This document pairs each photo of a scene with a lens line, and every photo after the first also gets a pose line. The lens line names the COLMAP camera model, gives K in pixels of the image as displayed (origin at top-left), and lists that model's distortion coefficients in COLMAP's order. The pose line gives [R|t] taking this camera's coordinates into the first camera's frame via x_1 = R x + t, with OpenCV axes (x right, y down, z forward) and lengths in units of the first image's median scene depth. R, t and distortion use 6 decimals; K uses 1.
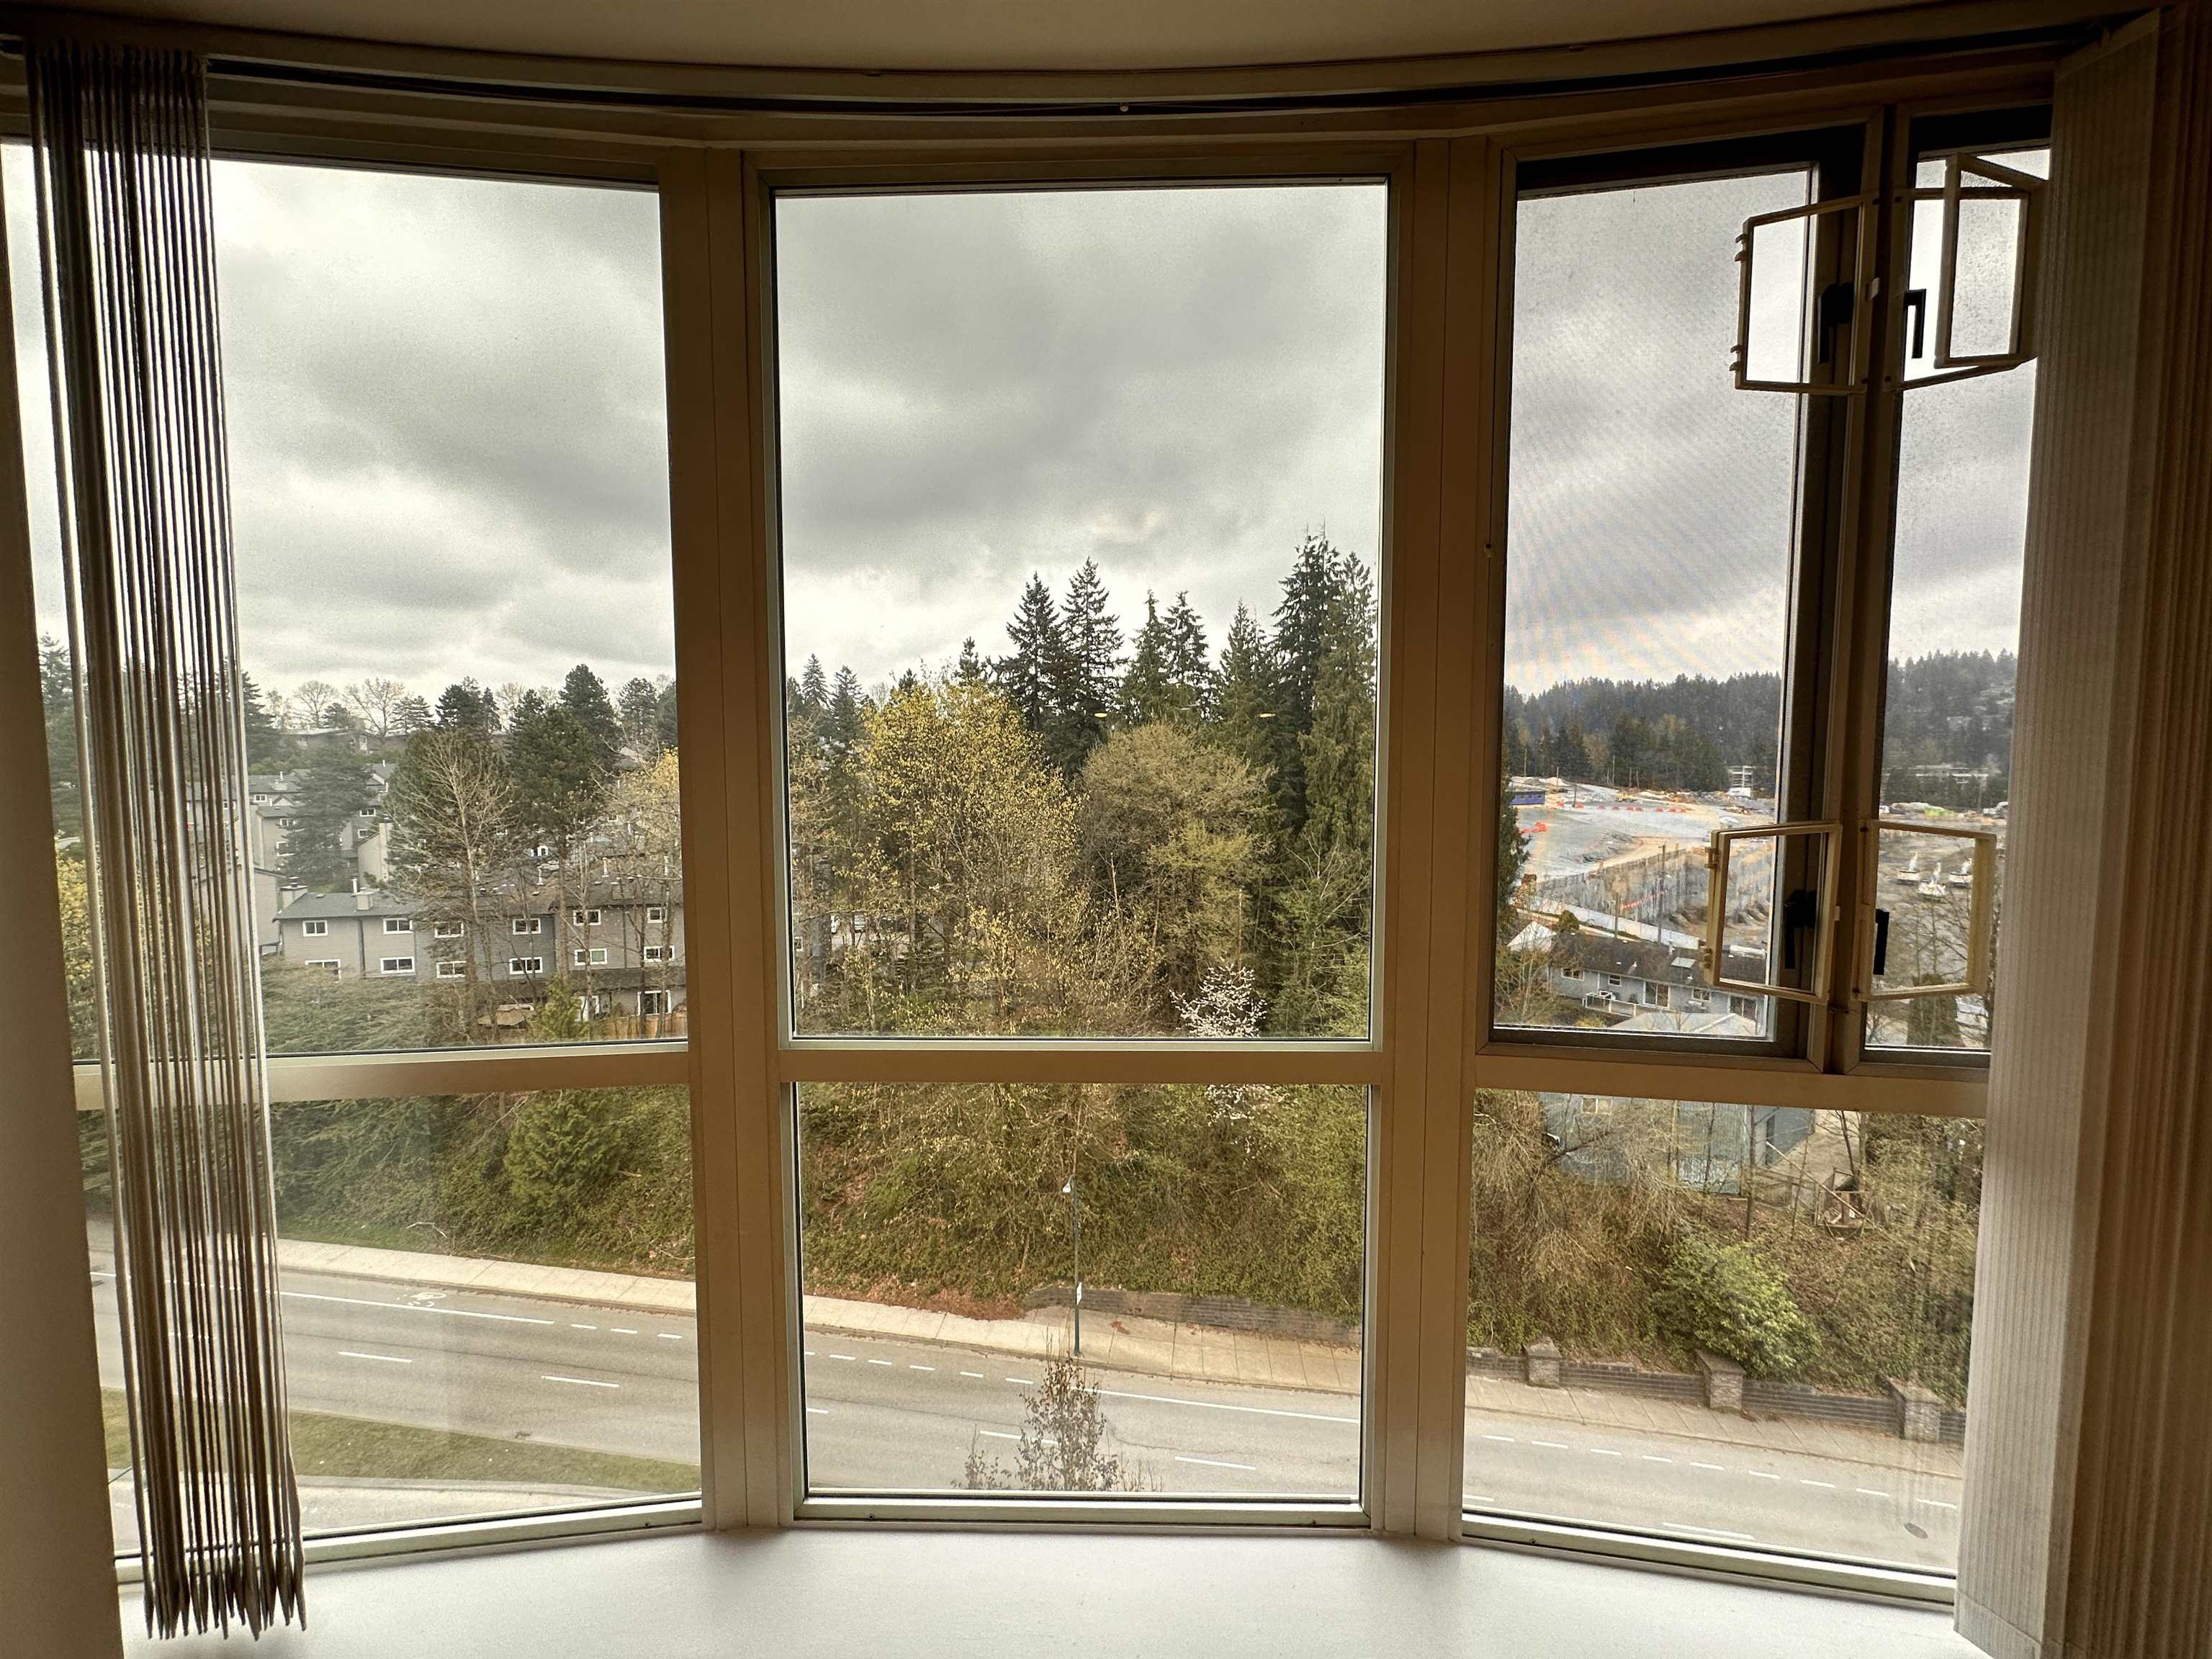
lens RADIAL K [[879.5, 0, 1106.0], [0, 879.5, 829.5], [0, 0, 1]] dist [-0.002497, 0.002980]
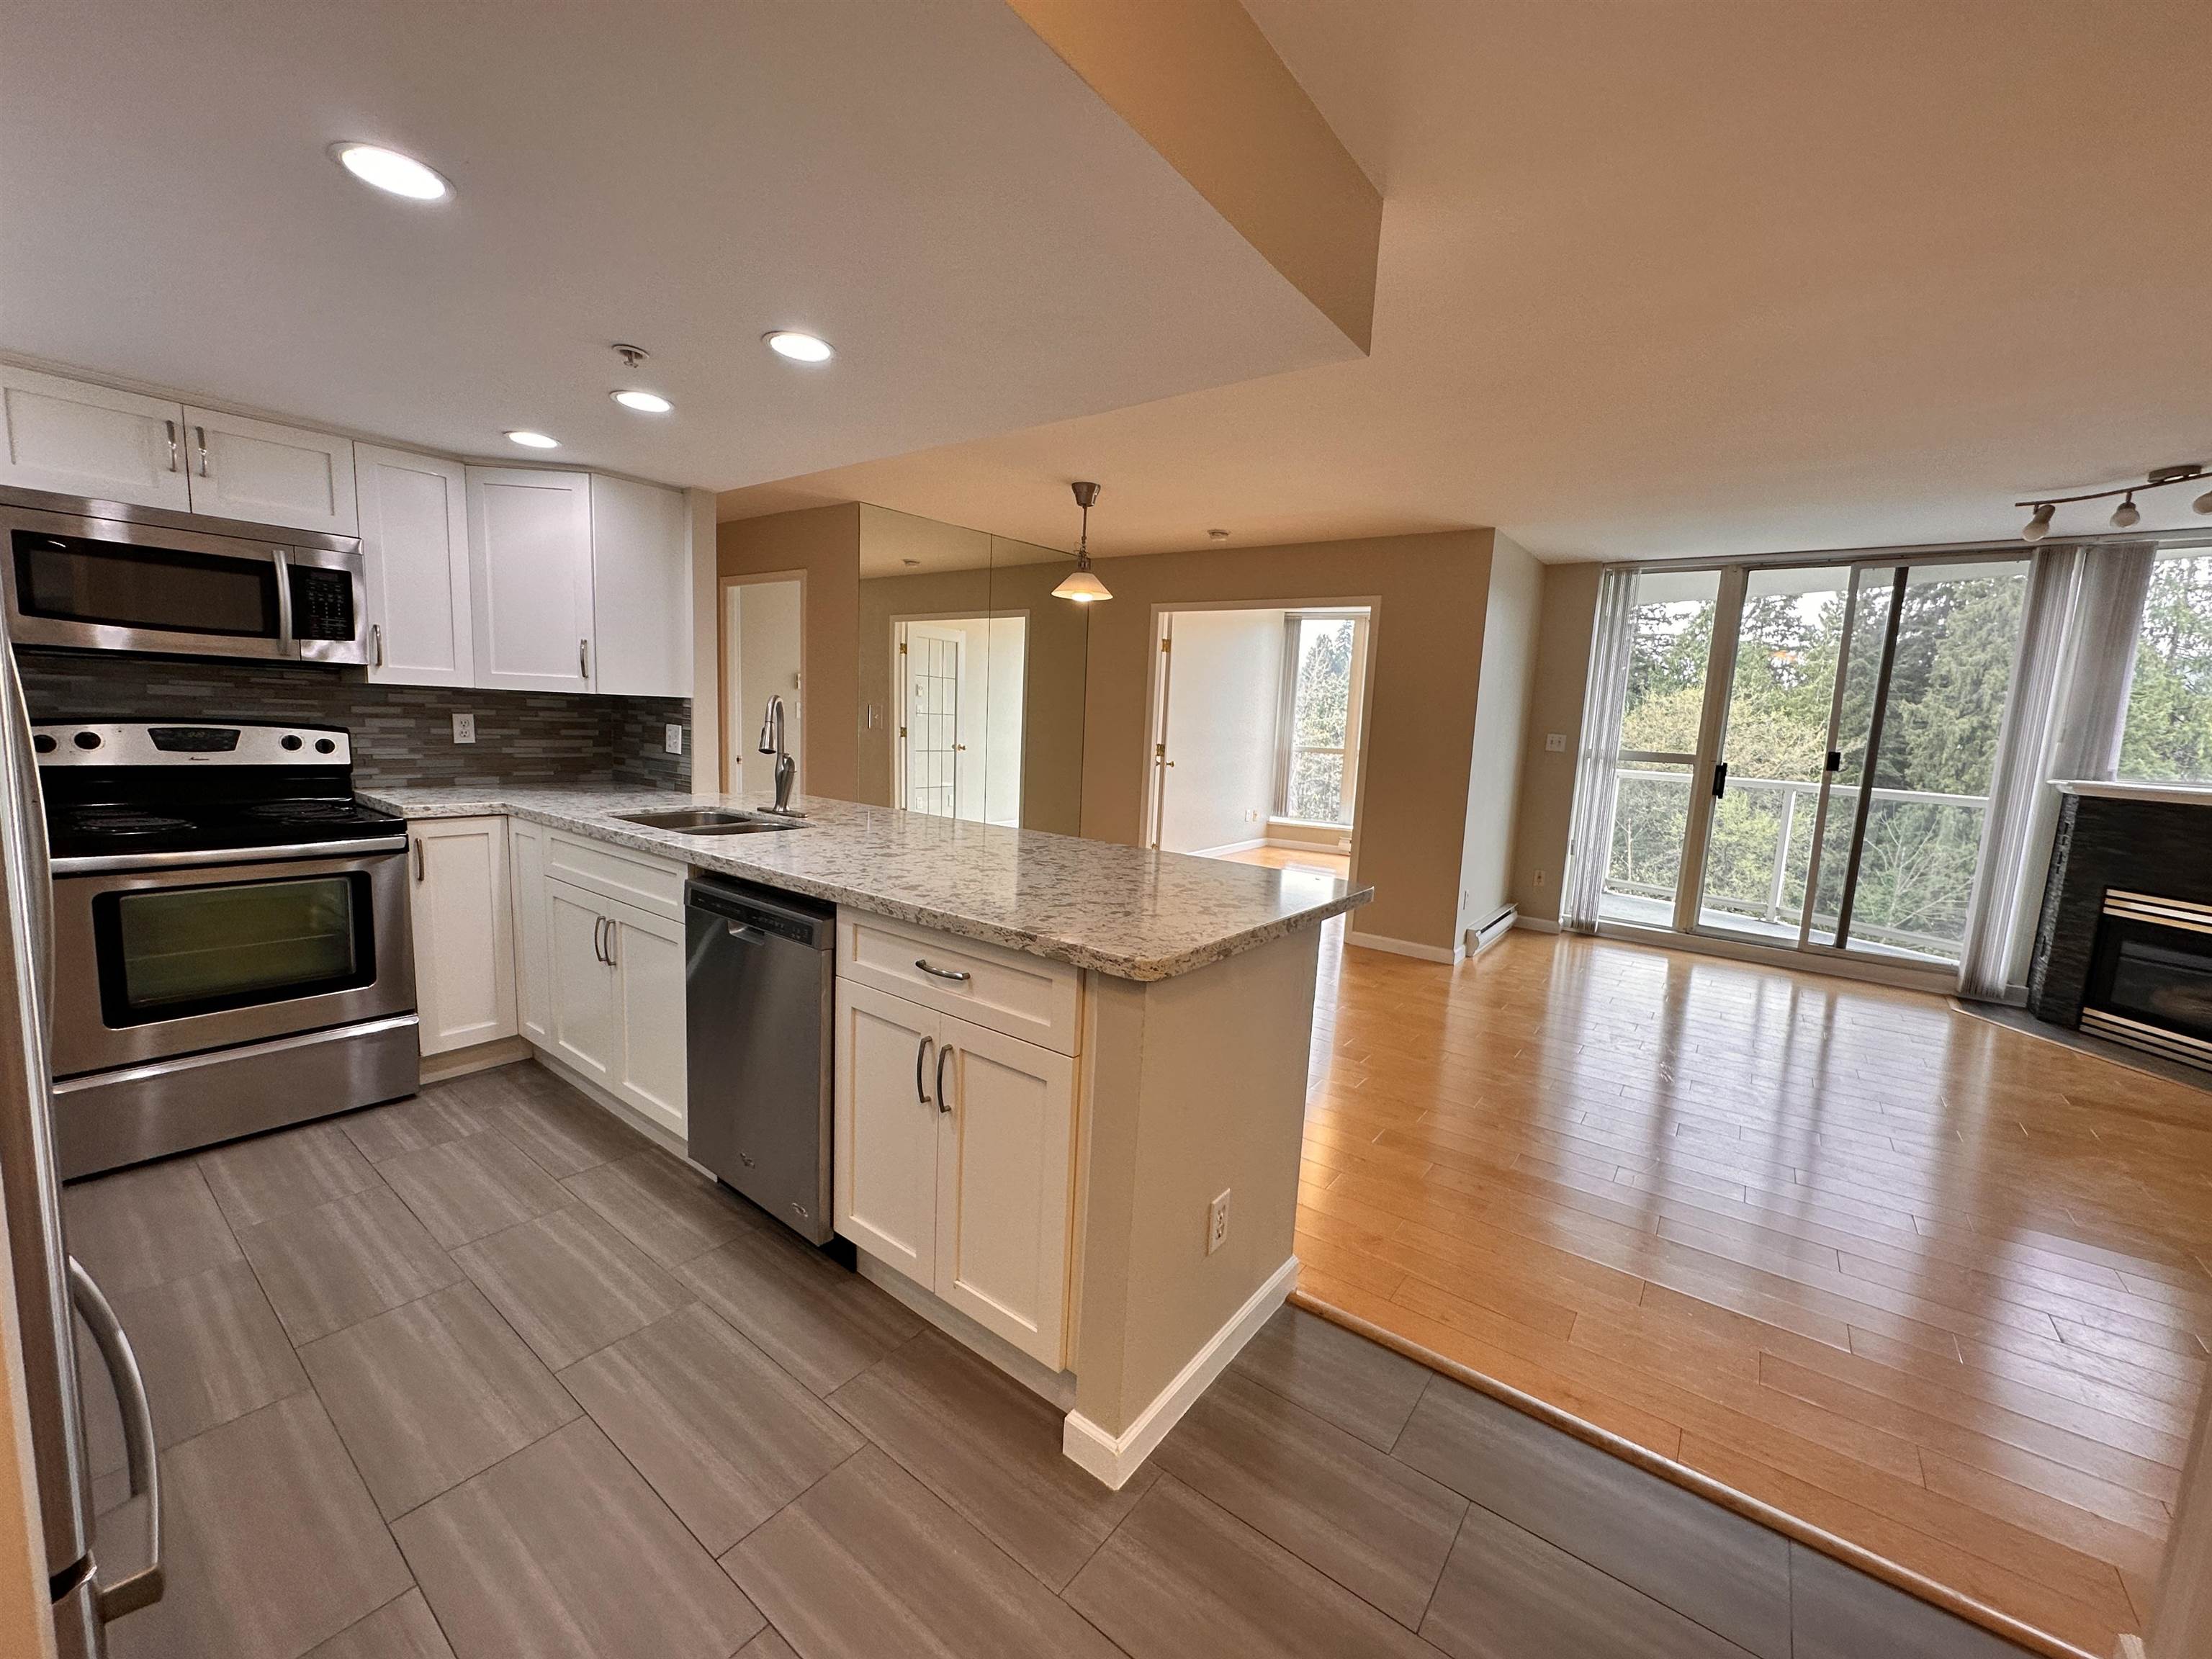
lens RADIAL K [[879.5, 0, 1106.0], [0, 879.5, 829.5], [0, 0, 1]] dist [-0.002497, 0.002980]
pose [[0.838221, 0.109079, -0.534310, 0.036199], [-0.081324, 0.993838, 0.075311, 0.010633], [0.539232, -0.019675, 0.841927, -0.118989]]
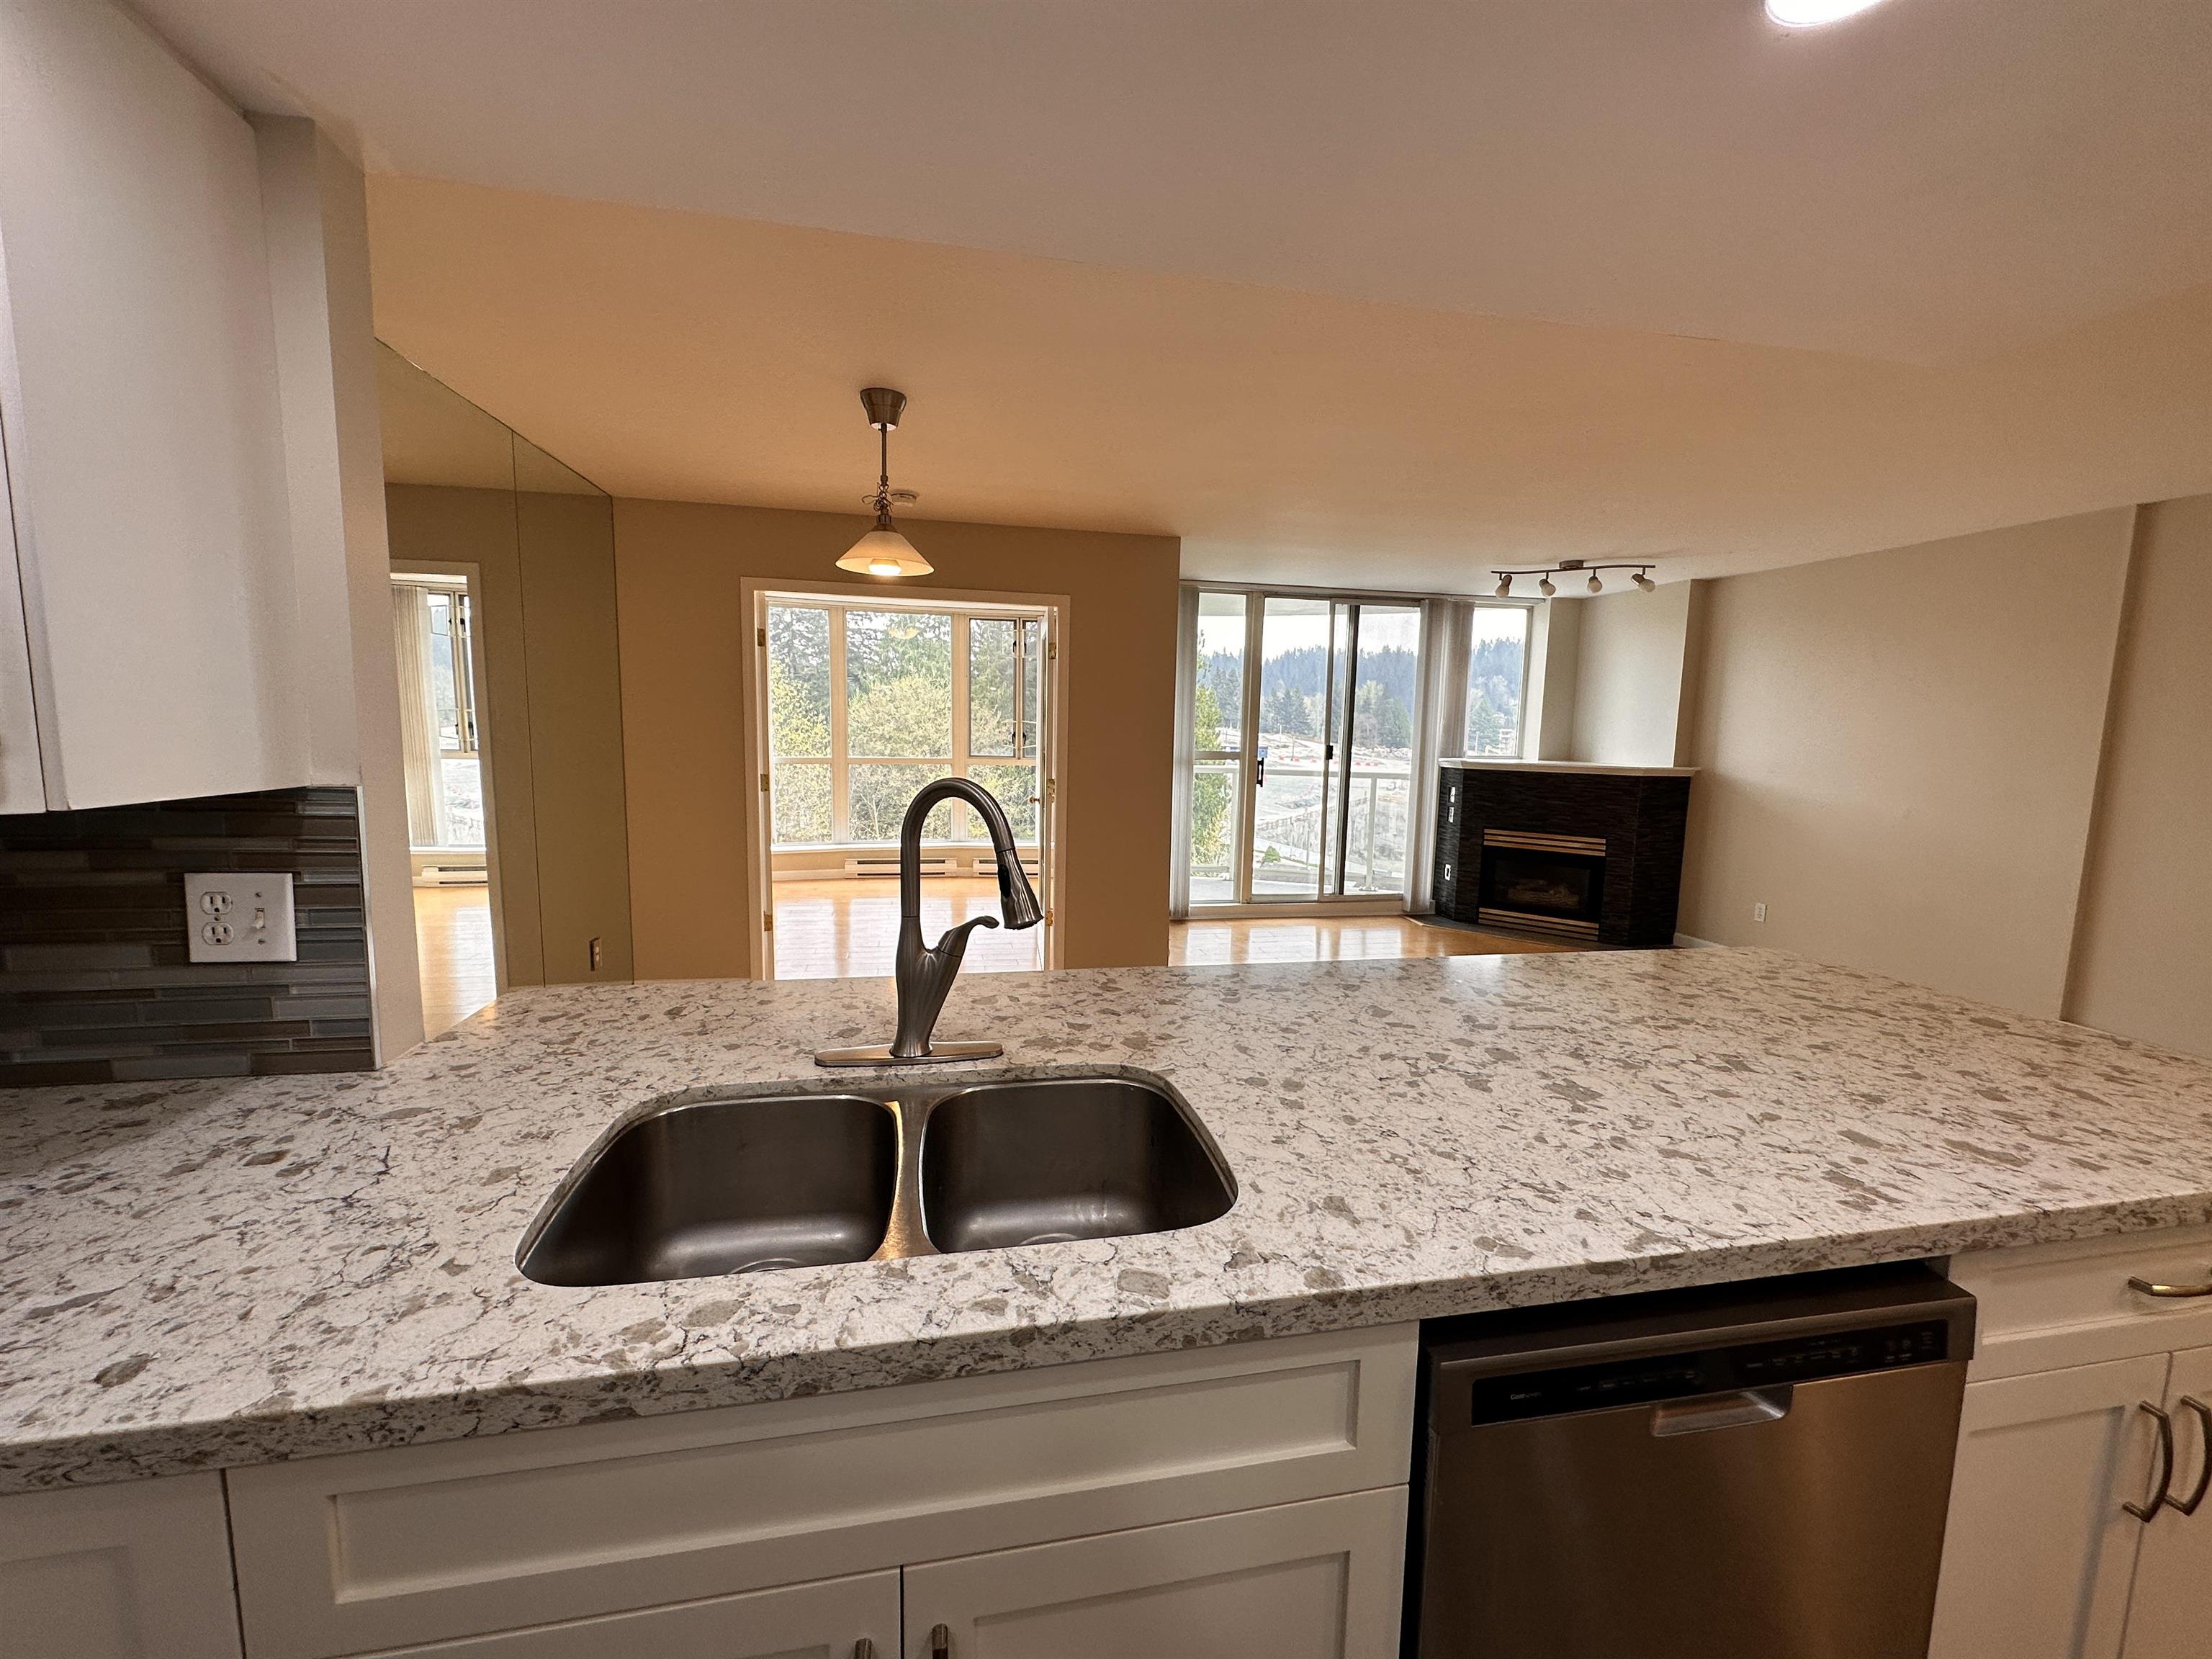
lens RADIAL K [[879.5, 0, 1106.0], [0, 879.5, 829.5], [0, 0, 1]] dist [-0.002497, 0.002980]
pose [[0.963513, -0.012861, 0.267351, -0.007345], [-0.001613, 0.998548, 0.053850, 0.008504], [-0.267655, -0.052317, 0.962093, -0.107660]]
